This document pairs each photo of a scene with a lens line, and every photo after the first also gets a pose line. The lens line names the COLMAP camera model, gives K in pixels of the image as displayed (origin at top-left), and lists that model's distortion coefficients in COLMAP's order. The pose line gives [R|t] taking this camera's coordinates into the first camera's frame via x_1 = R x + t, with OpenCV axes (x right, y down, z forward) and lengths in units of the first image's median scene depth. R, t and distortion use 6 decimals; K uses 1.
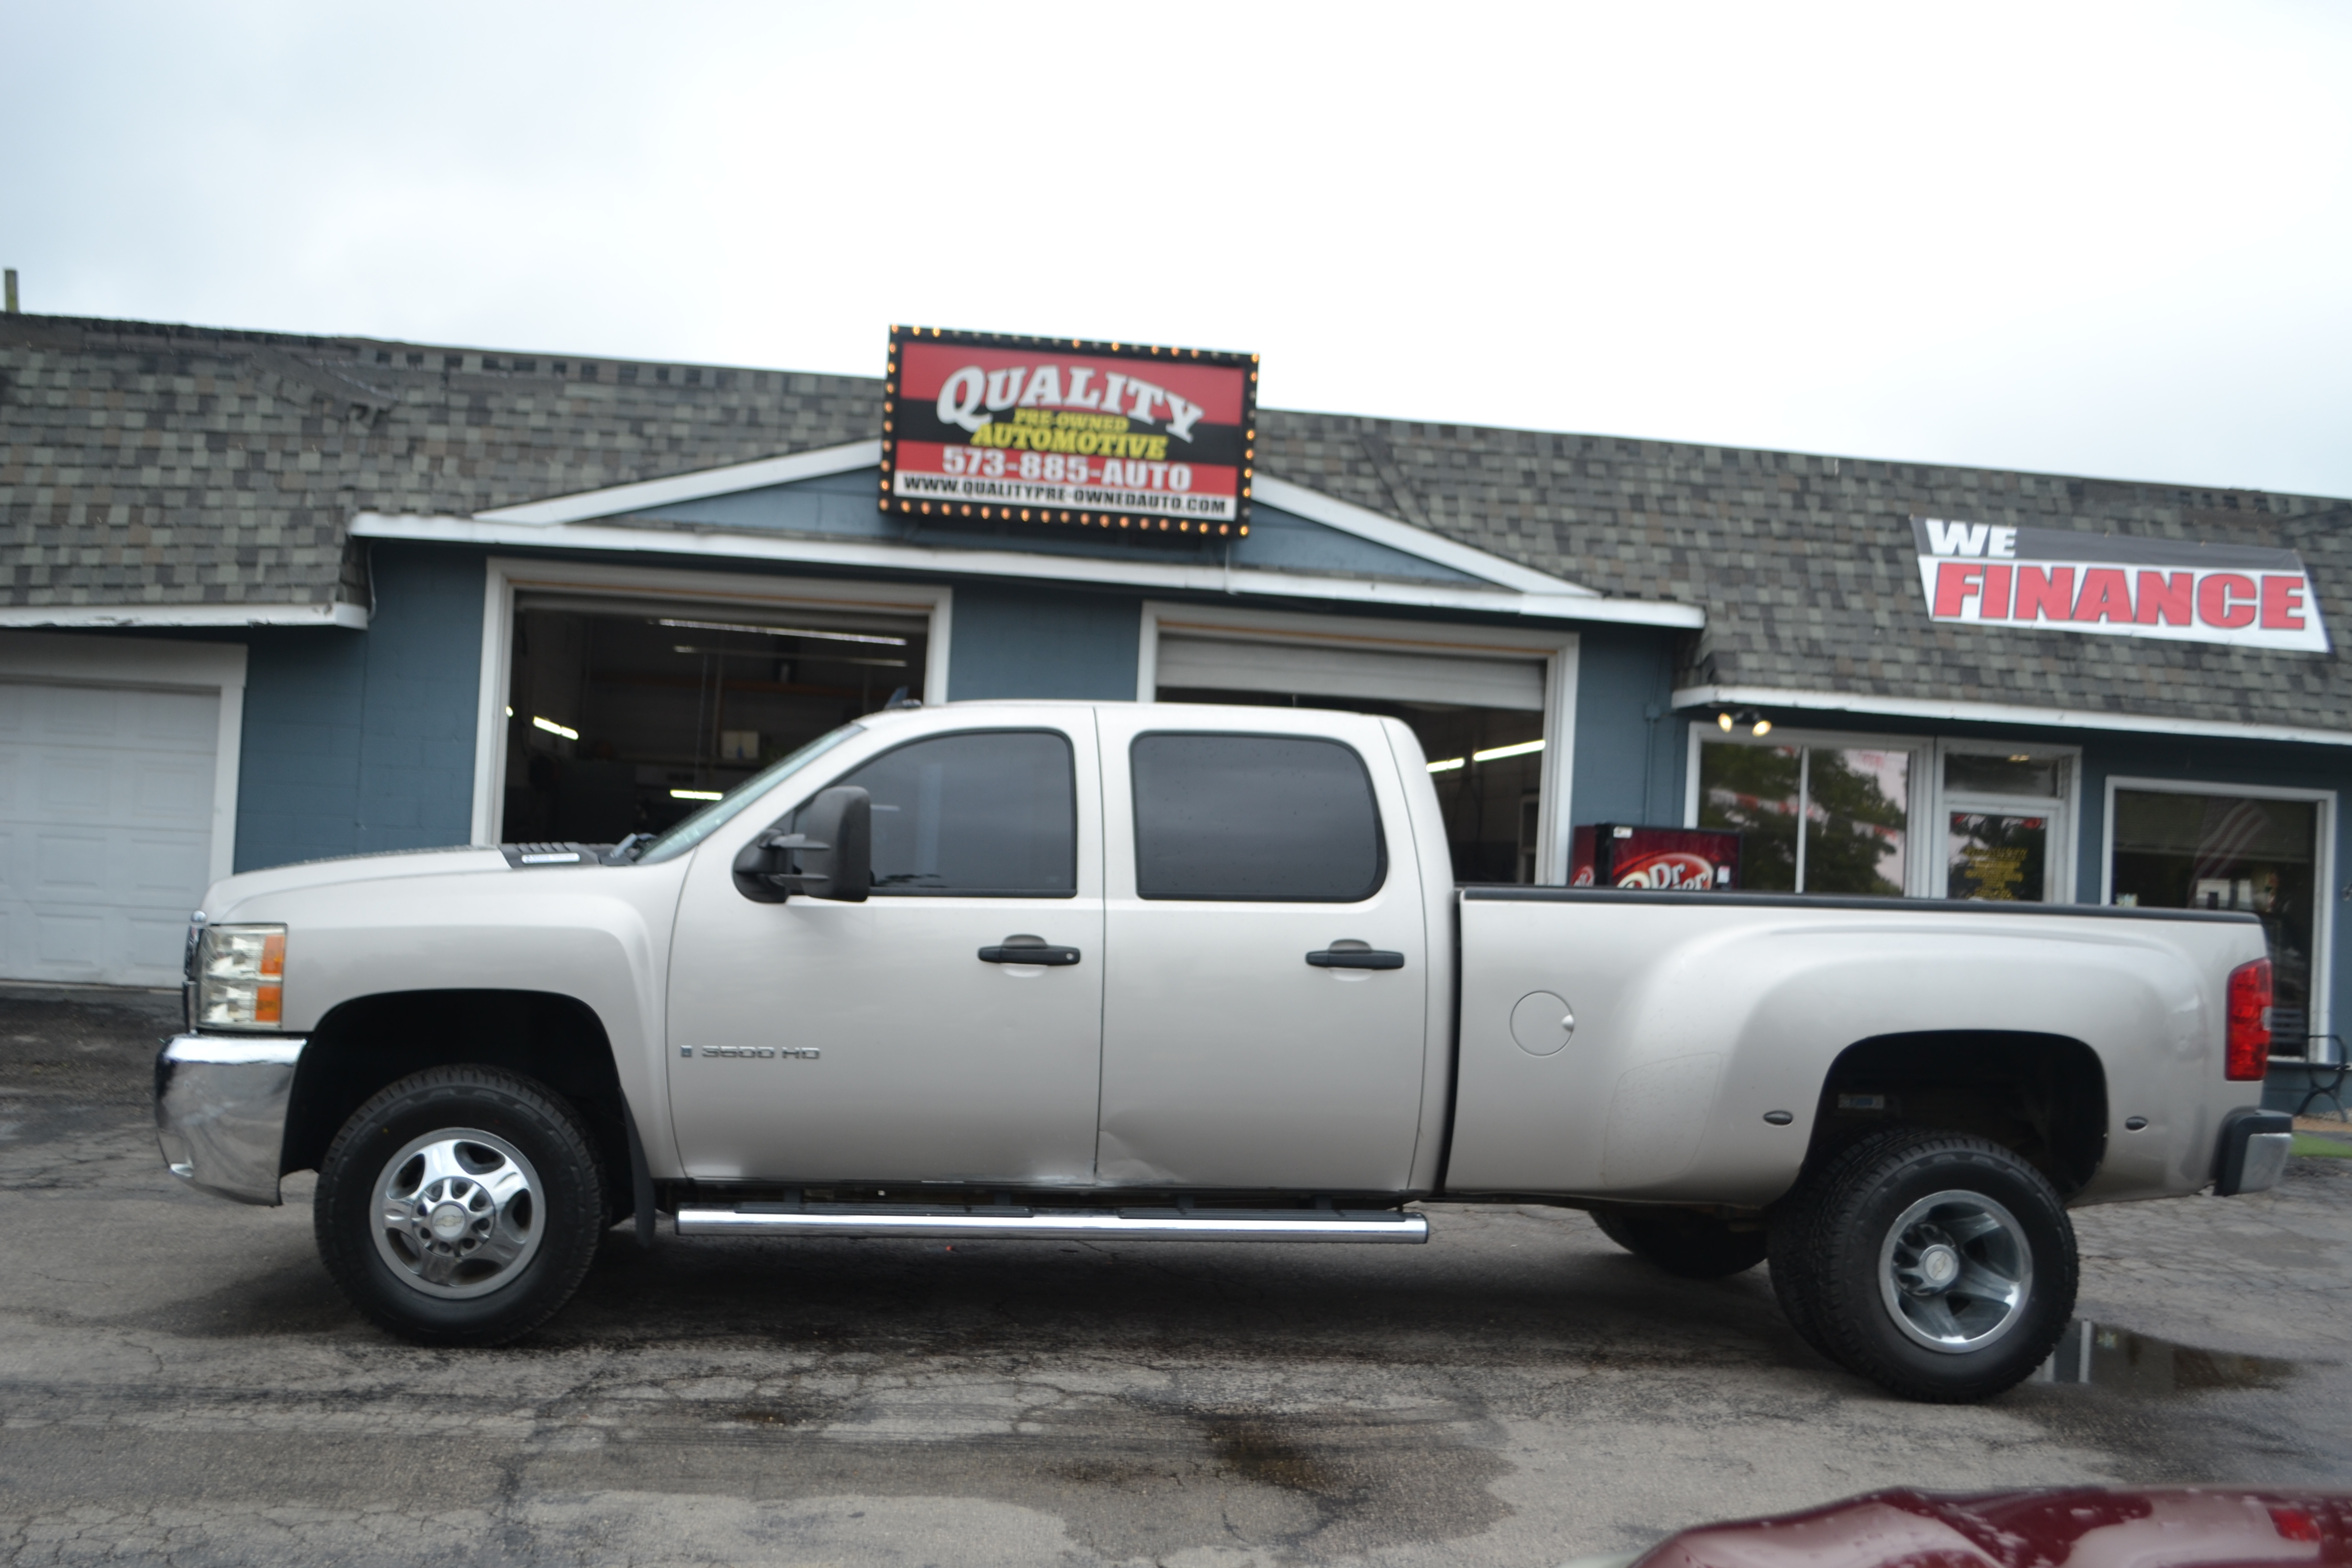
lens RADIAL K [[2210.5, 0, 1190.9], [0, 2210.5, 786.0], [0, 0, 1]] dist [-0.007186, 0.000000]
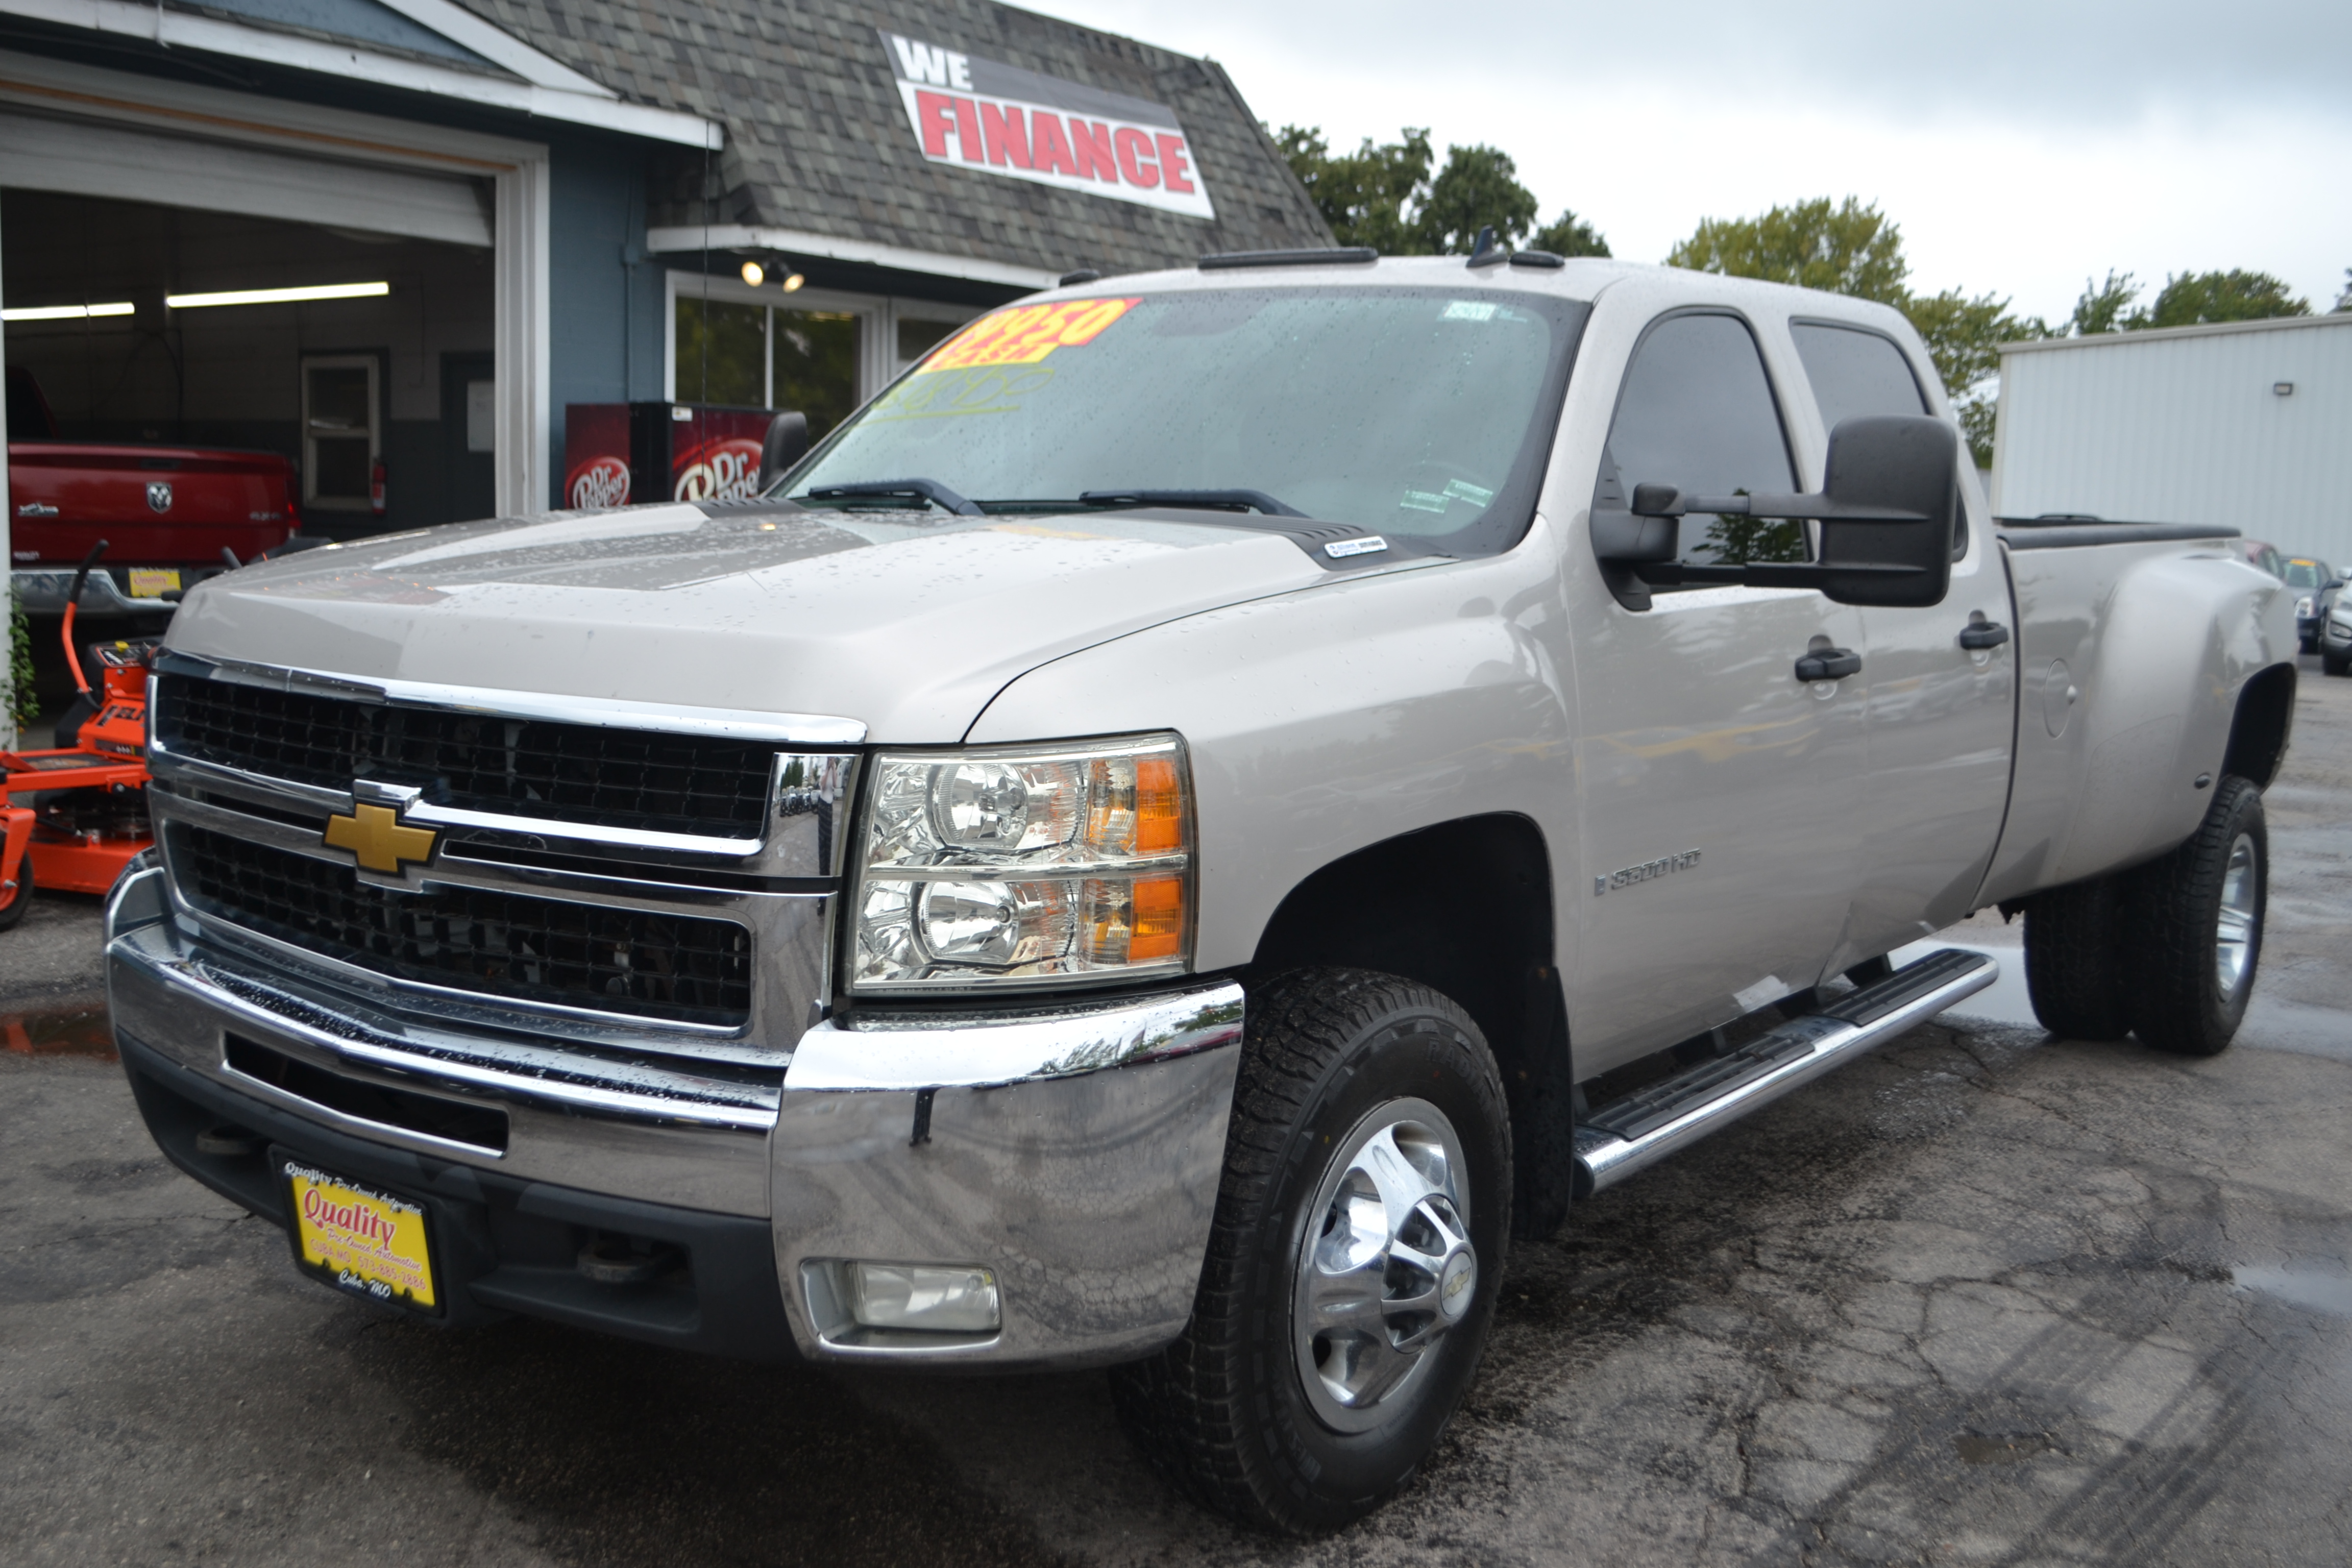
lens RADIAL K [[2414.7, 0, 1182.6], [0, 2414.7, 788.2], [0, 0, 1]] dist [-0.021274, 0.000000]
pose [[0.688188, -0.118822, 0.715736, -0.309071], [-0.016907, 0.983604, 0.179549, -0.005008], [-0.725335, -0.135665, 0.674896, 0.279244]]
